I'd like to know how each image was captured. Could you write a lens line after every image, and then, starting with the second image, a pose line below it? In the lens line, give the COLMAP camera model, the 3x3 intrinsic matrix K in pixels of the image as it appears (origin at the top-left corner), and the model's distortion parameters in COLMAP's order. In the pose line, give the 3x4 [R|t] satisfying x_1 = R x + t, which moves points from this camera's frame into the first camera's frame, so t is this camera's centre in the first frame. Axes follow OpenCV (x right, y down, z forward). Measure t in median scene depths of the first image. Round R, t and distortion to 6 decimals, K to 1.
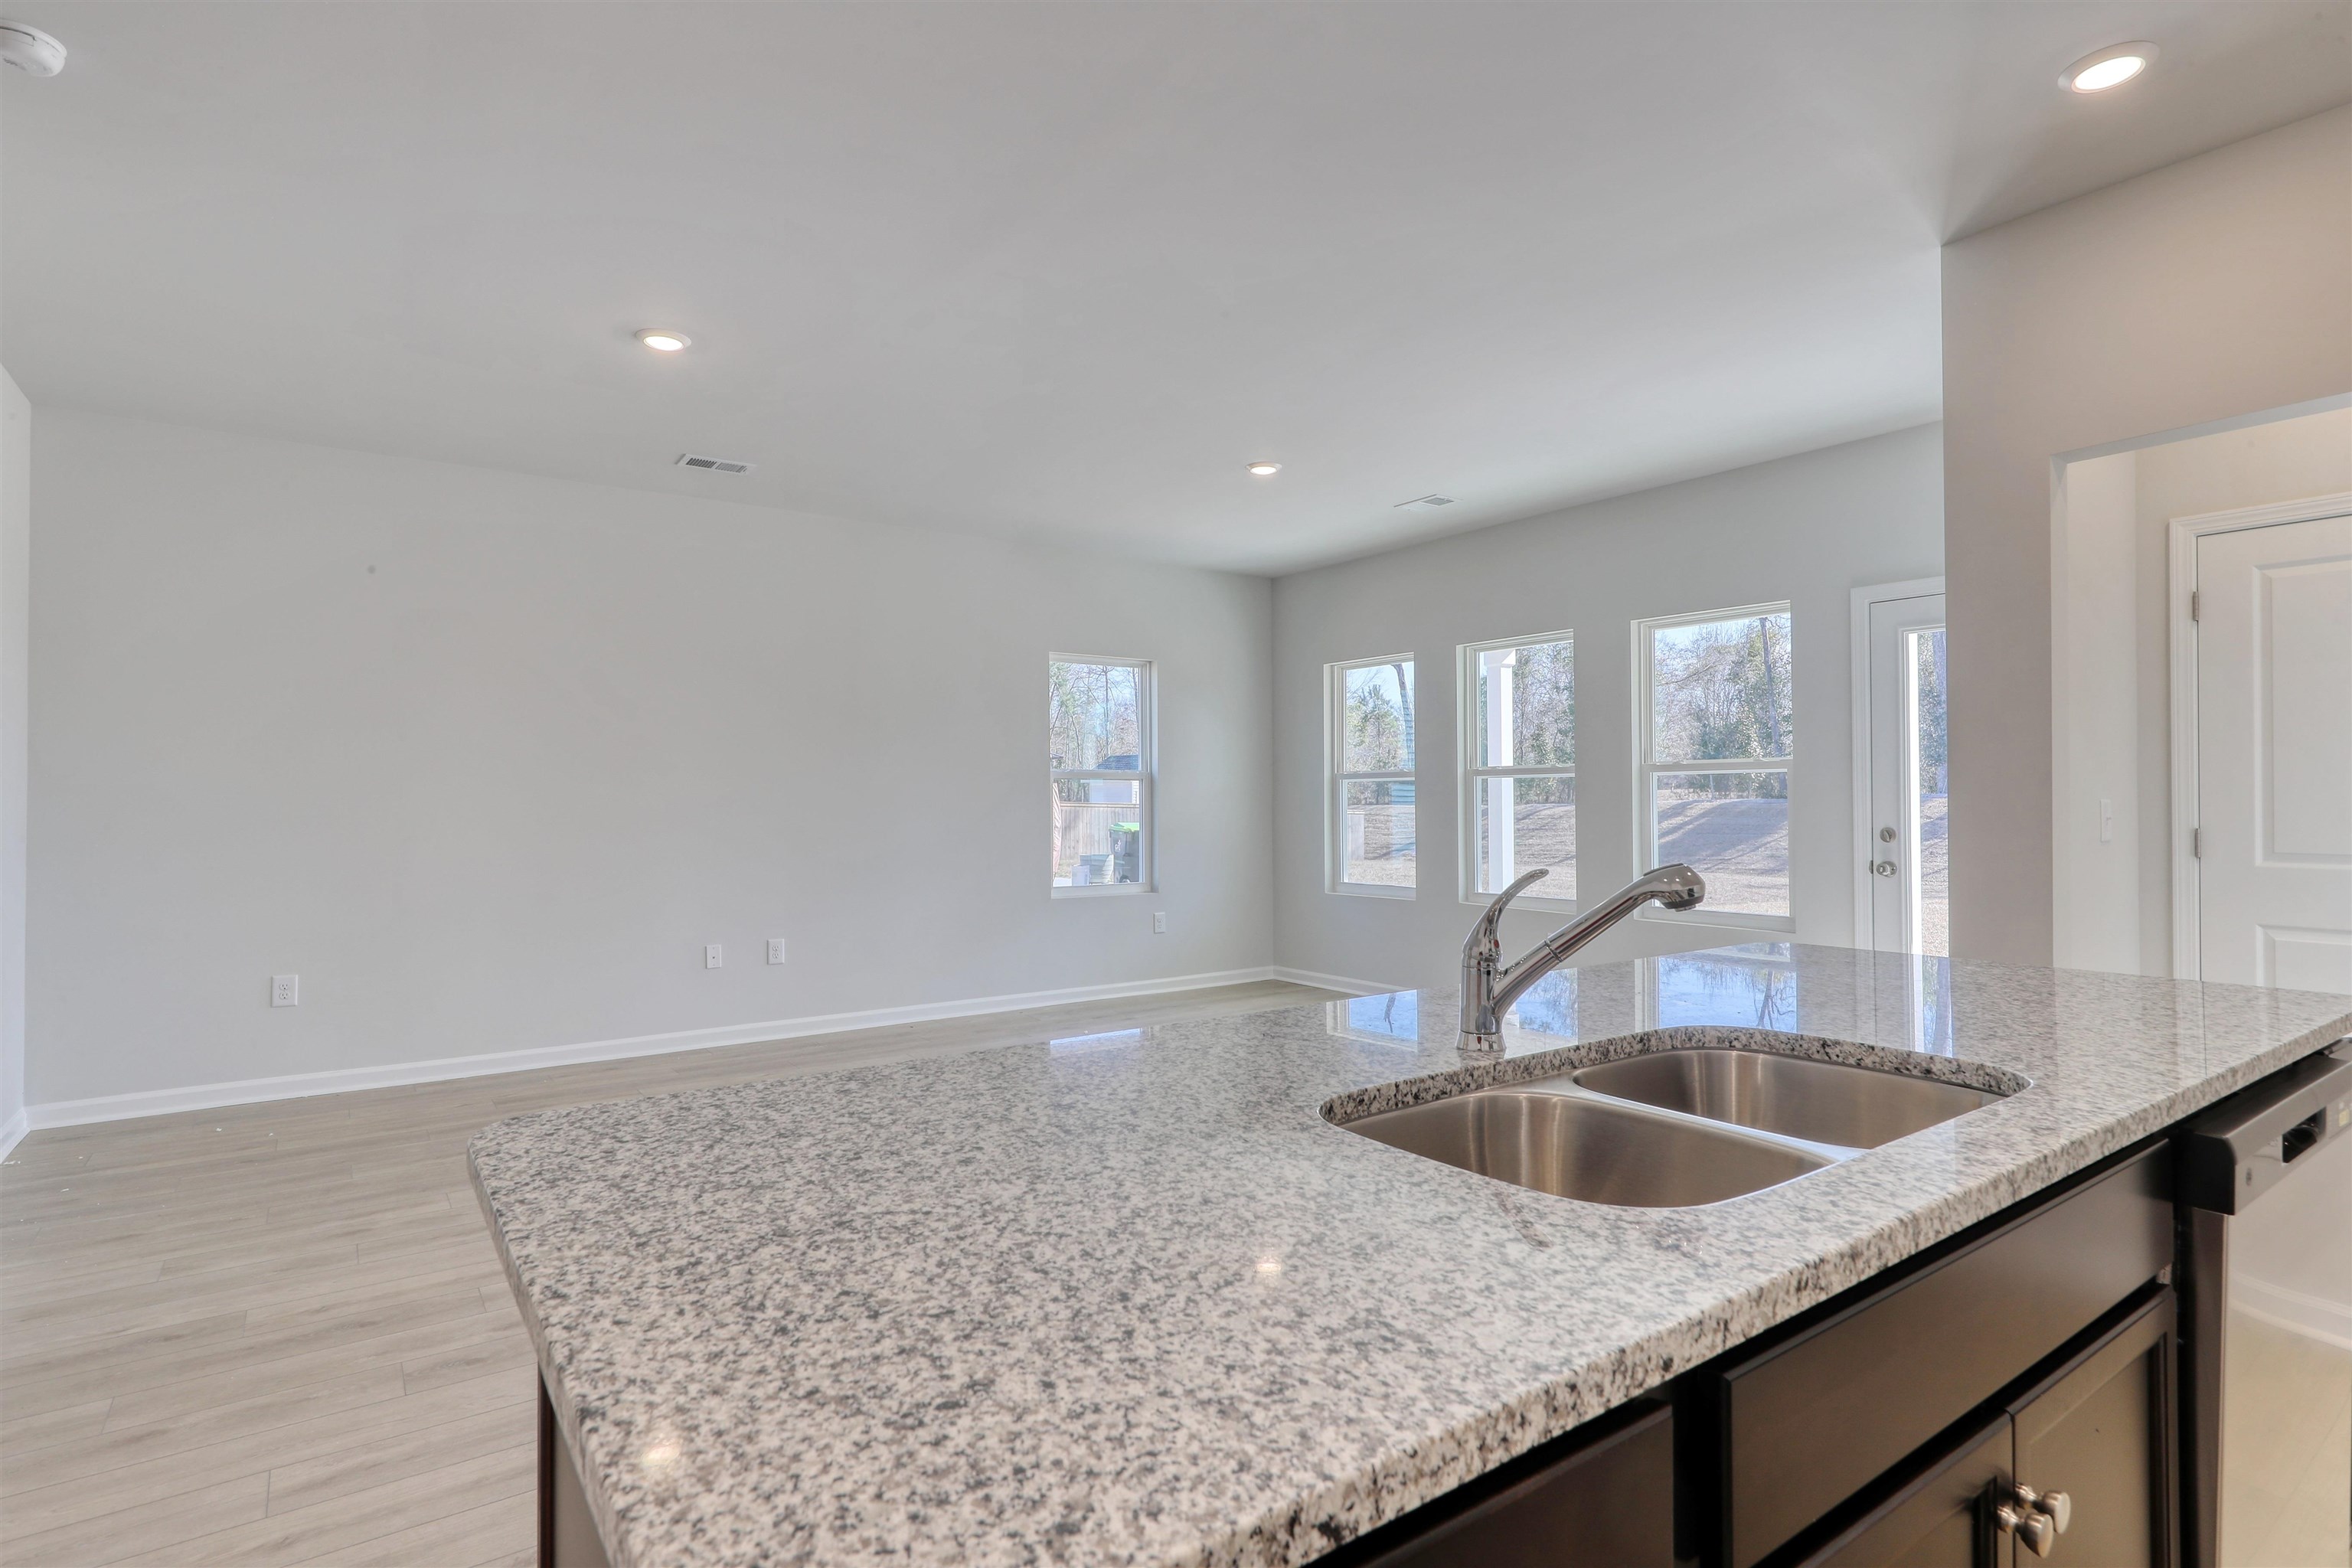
lens RADIAL K [[1191.2, 0, 1185.9], [0, 1191.2, 794.1], [0, 0, 1]] dist [0.005342, 0.000564]
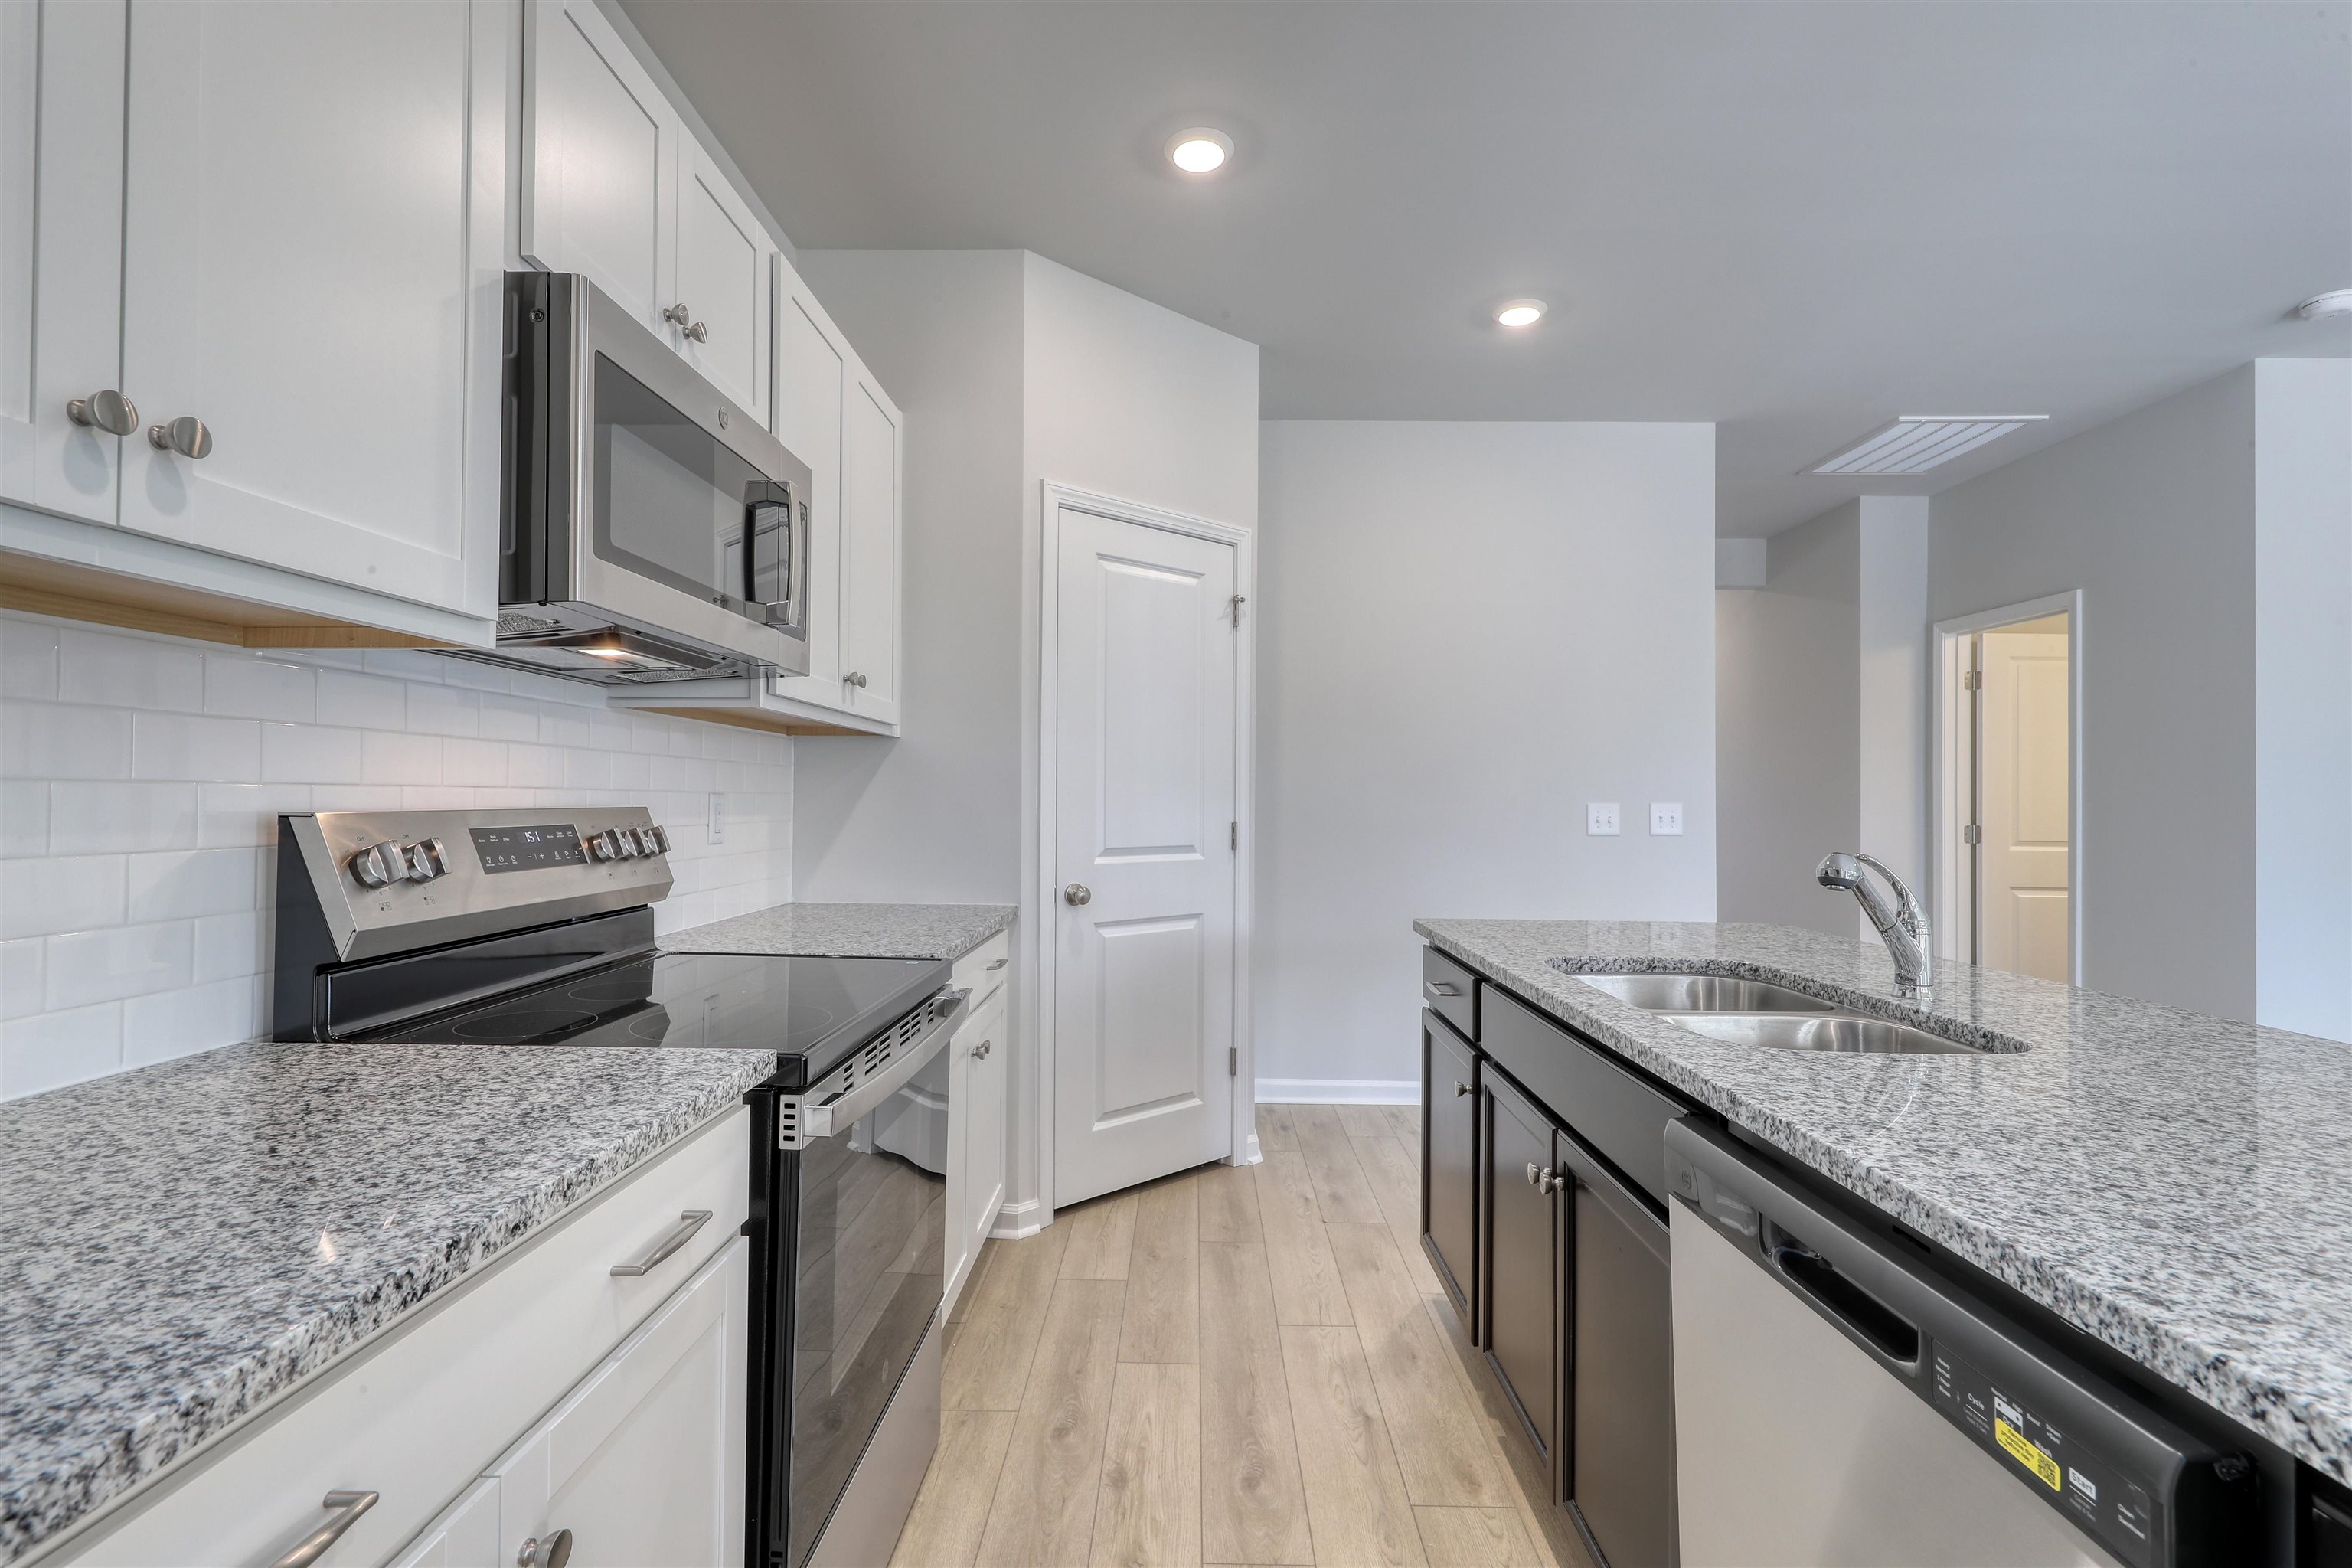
lens RADIAL K [[1057.9, 0, 1179.1], [0, 1057.9, 787.9], [0, 0, 1]] dist [0.003839, -0.001400]
pose [[-0.604302, -0.013297, -0.796644, 0.440824], [-0.003684, 0.999897, -0.013895, 0.002771], [0.796747, -0.005462, -0.604289, 0.289541]]
